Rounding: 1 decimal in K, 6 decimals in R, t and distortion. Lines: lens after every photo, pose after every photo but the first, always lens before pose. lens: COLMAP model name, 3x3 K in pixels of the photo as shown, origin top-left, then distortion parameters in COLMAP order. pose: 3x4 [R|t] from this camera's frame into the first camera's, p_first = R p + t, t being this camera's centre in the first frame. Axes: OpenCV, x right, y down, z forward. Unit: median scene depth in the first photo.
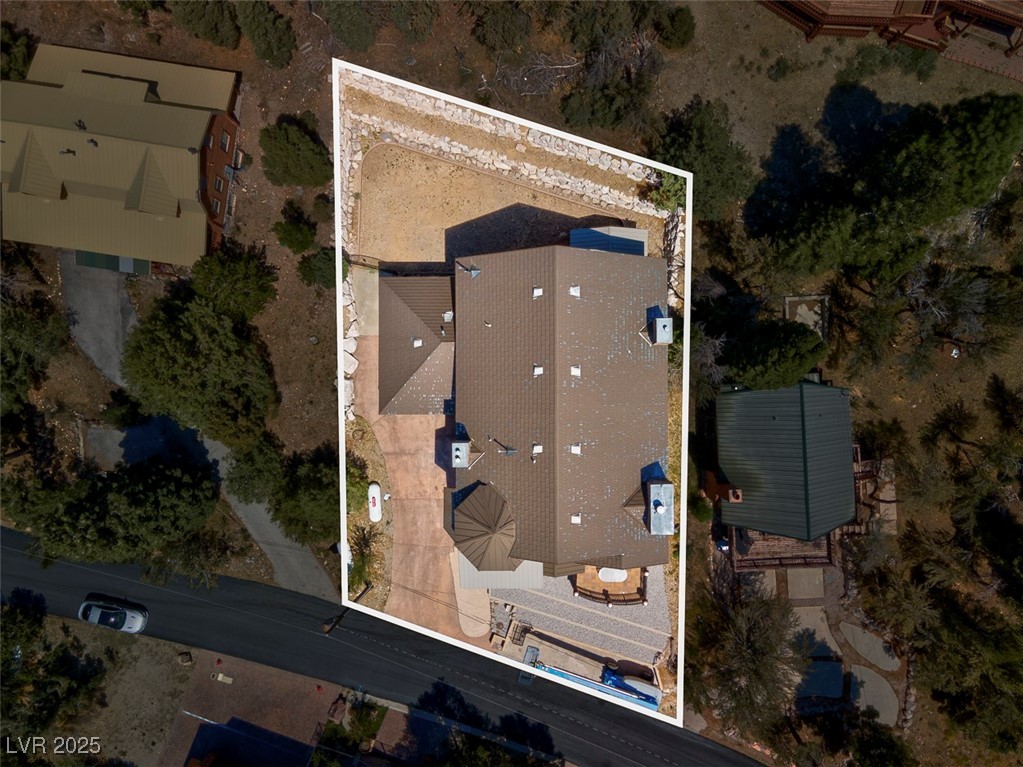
lens RADIAL K [[780.0, 0, 535.0], [0, 780.0, 378.3], [0, 0, 1]] dist [0.033856, 0.003129]
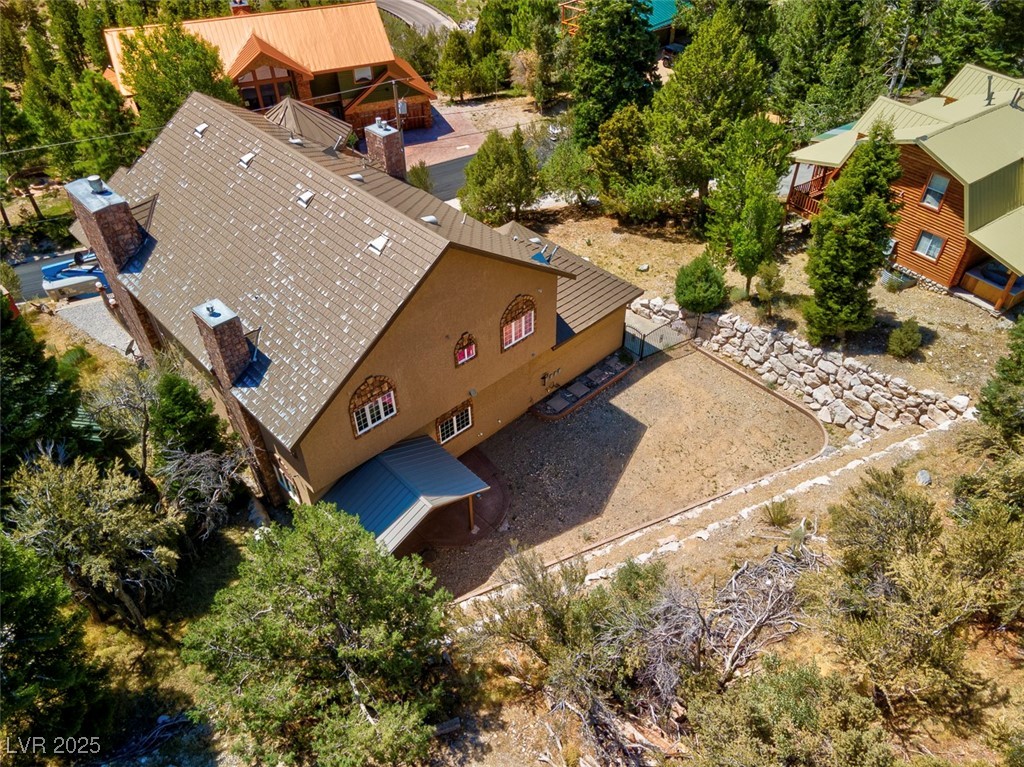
lens RADIAL K [[752.1, 0, 512.0], [0, 752.1, 383.5], [0, 0, 1]] dist [0.014129, 0.062498]
pose [[-0.733508, 0.468926, -0.492010, 0.248317], [-0.678664, -0.465719, 0.567910, -0.445545], [0.037169, 0.750476, 0.659852, 0.566707]]
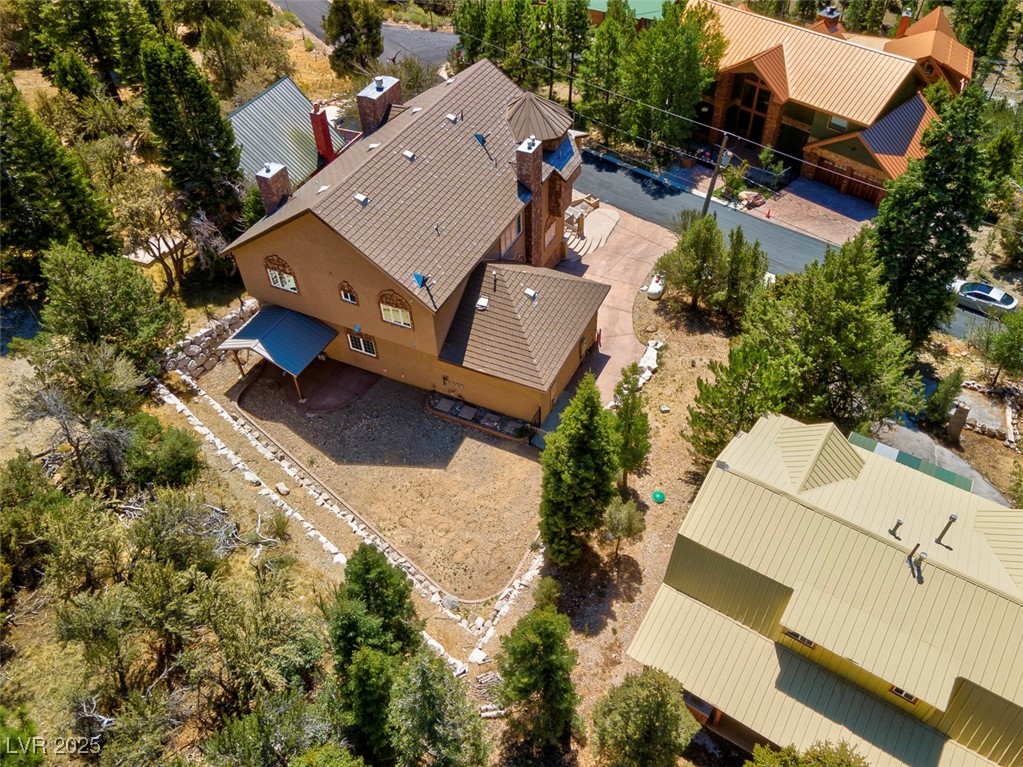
lens RADIAL K [[780.0, 0, 535.0], [0, 780.0, 378.3], [0, 0, 1]] dist [0.033856, 0.003129]
pose [[-0.908703, -0.278429, 0.311024, -0.388888], [0.417219, -0.630174, 0.654836, -0.569072], [0.013674, 0.724816, 0.688806, 0.451345]]
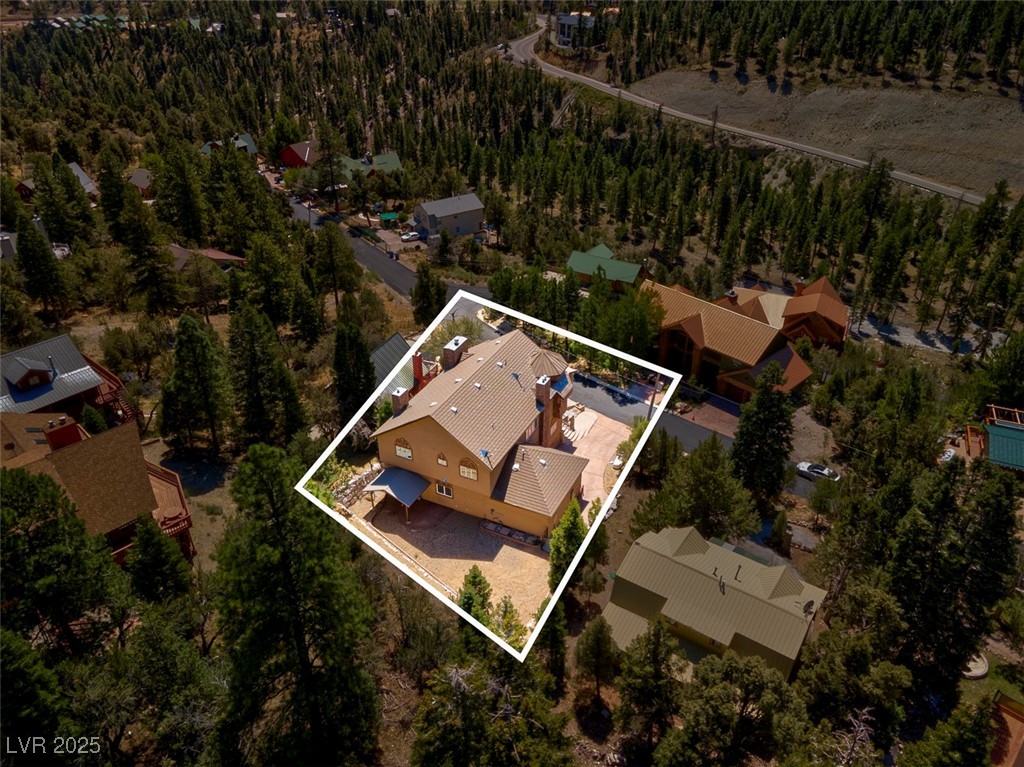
lens RADIAL K [[752.1, 0, 512.0], [0, 752.1, 383.5], [0, 0, 1]] dist [0.014129, 0.062498]
pose [[-0.893839, -0.218205, 0.391712, -0.550286], [0.448242, -0.457150, 0.768176, -0.964642], [0.011451, 0.862207, 0.506427, 0.151189]]
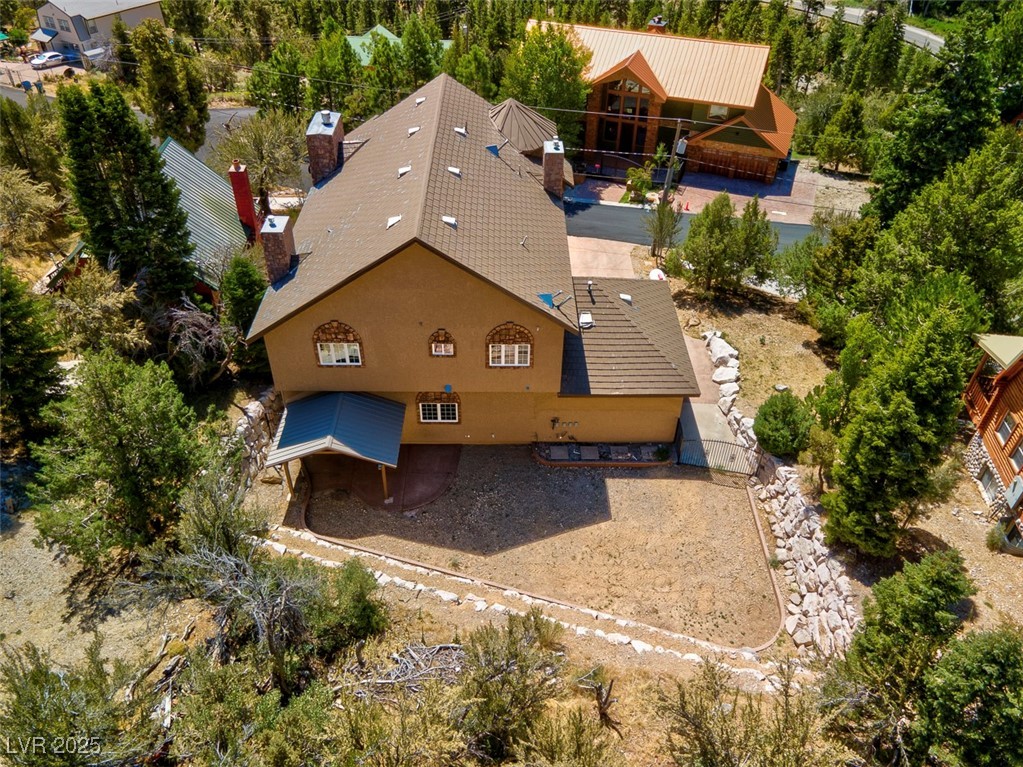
lens RADIAL K [[783.2, 0, 511.5], [0, 783.2, 383.5], [0, 0, 1]] dist [0.037183, 0.003186]
pose [[-0.999989, 0.004712, -0.000675, -0.040646], [-0.003439, -0.617144, 0.786842, -0.591276], [0.003291, 0.786836, 0.617154, 0.554517]]
